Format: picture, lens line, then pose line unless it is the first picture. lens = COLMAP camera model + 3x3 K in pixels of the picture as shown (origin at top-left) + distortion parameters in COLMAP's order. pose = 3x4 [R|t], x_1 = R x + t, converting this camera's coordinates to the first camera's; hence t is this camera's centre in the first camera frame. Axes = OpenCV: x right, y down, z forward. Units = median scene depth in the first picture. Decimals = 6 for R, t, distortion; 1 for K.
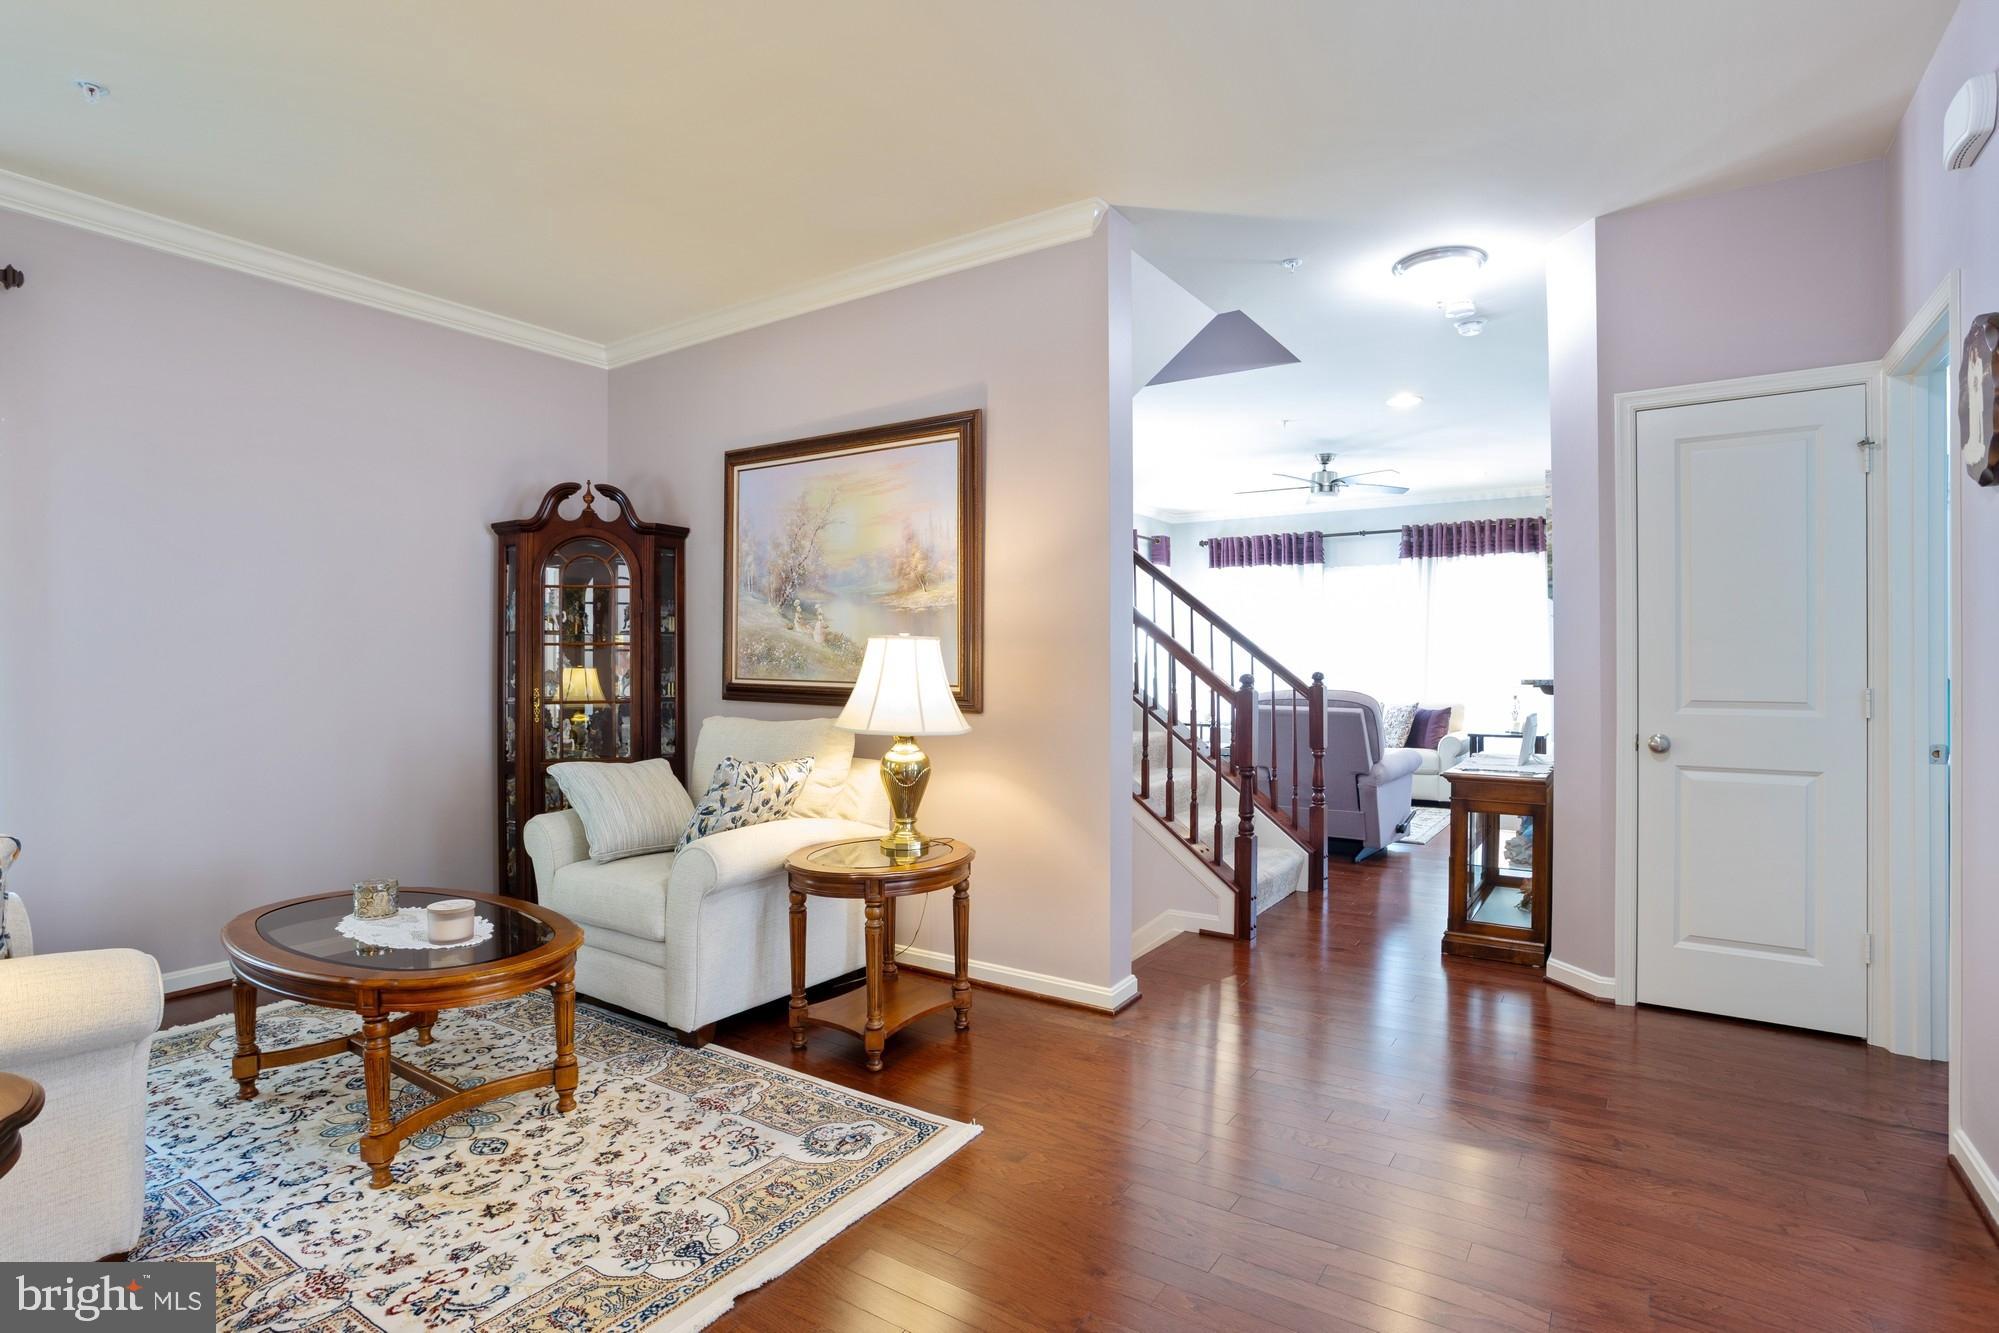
lens RADIAL K [[987.1, 0, 995.7], [0, 987.1, 657.7], [0, 0, 1]] dist [-0.059528, 0.032849]
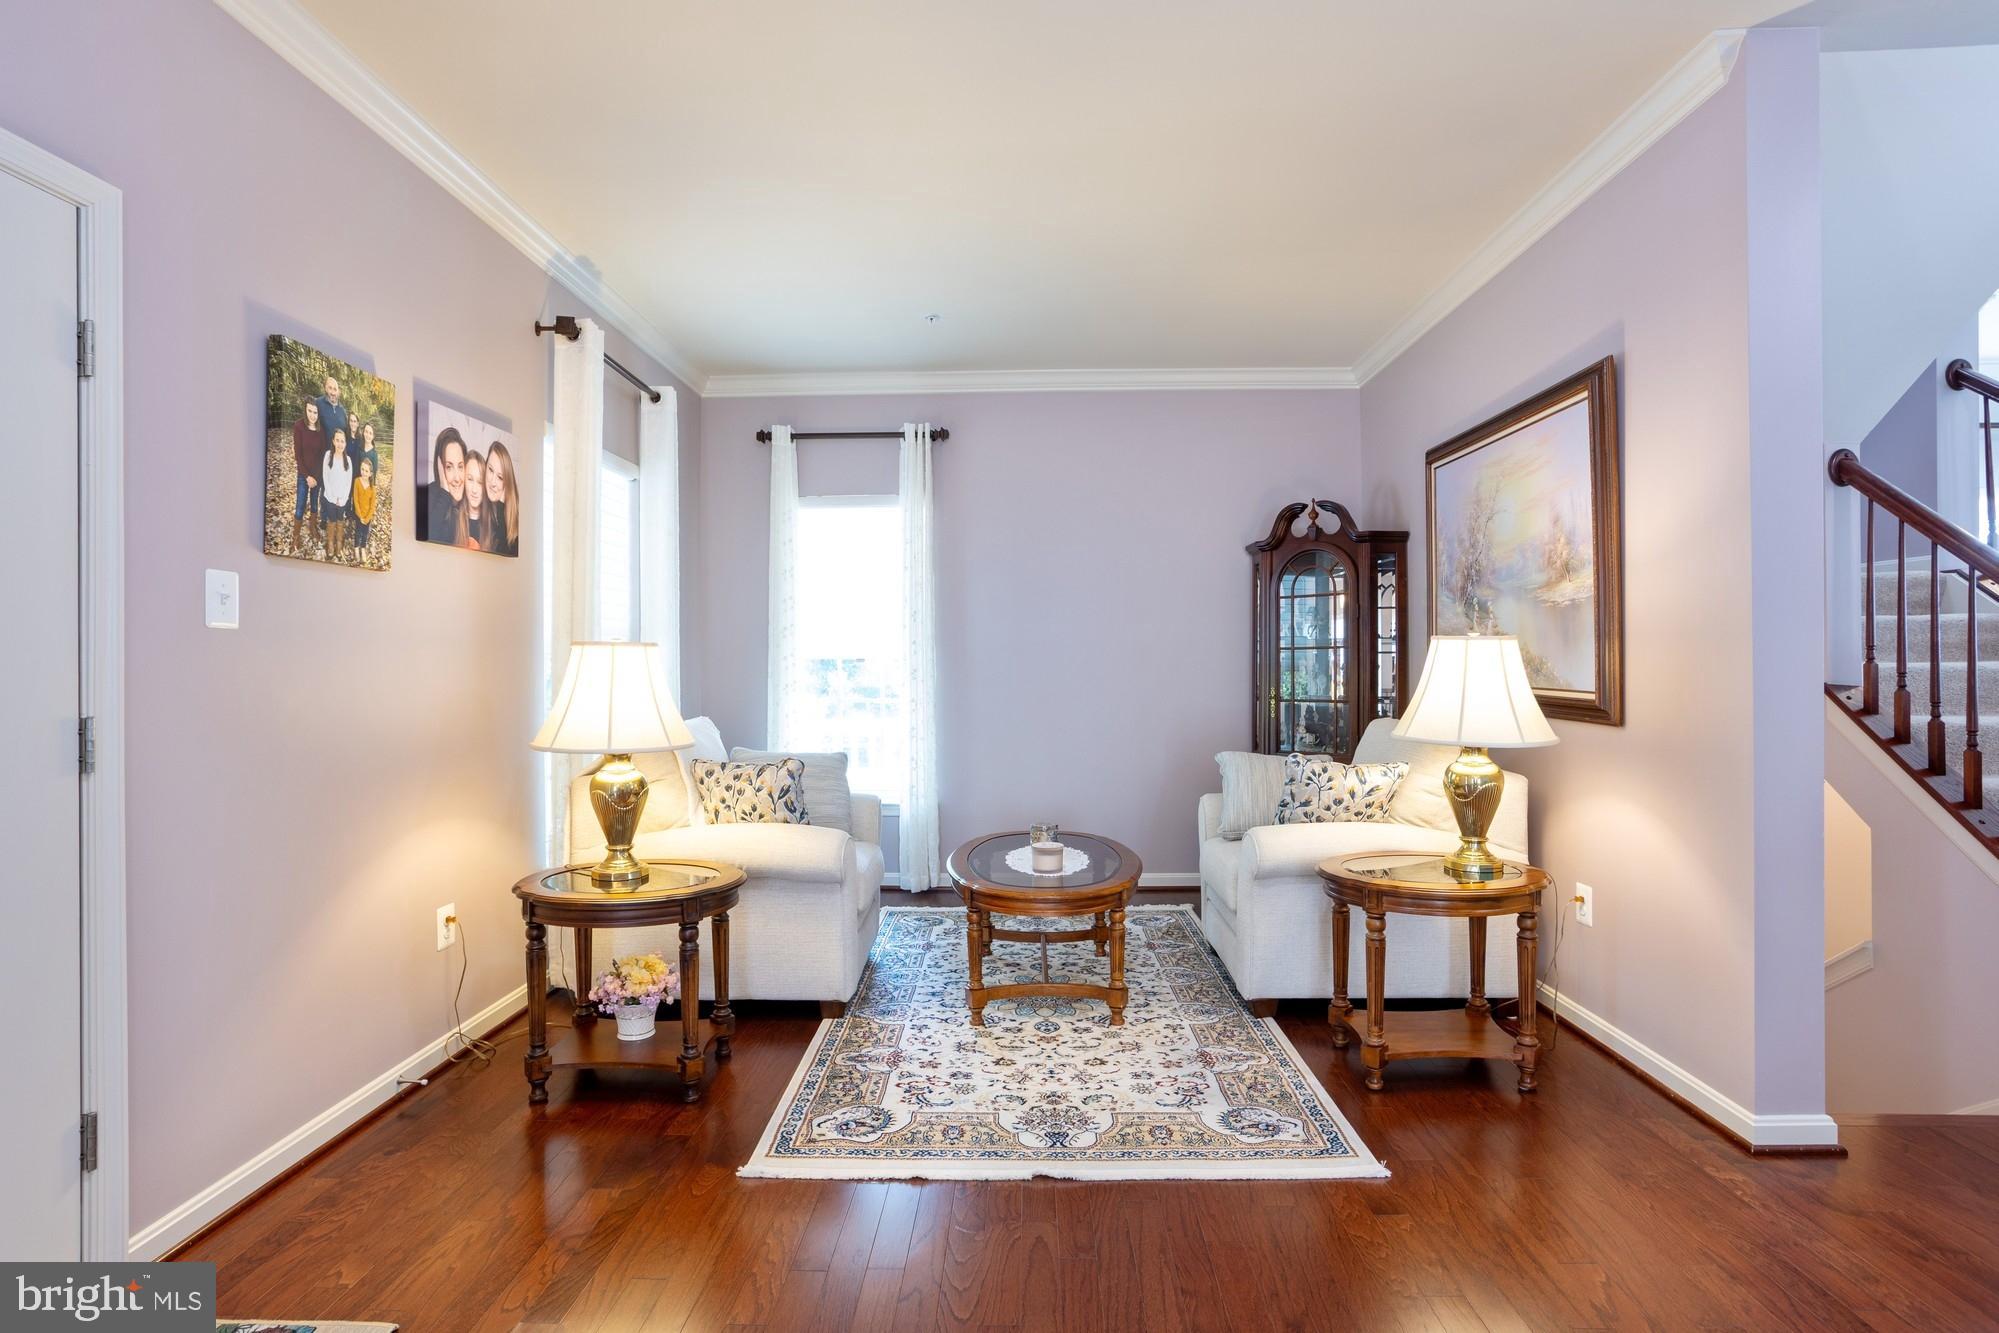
lens RADIAL K [[973.4, 0, 997.6], [0, 973.4, 650.9], [0, 0, 1]] dist [-0.047410, 0.031211]
pose [[0.546176, -0.013019, -0.837569, 0.440947], [0.007176, 0.999915, -0.010864, -0.001903], [0.837639, -0.000077, 0.546223, 0.160206]]
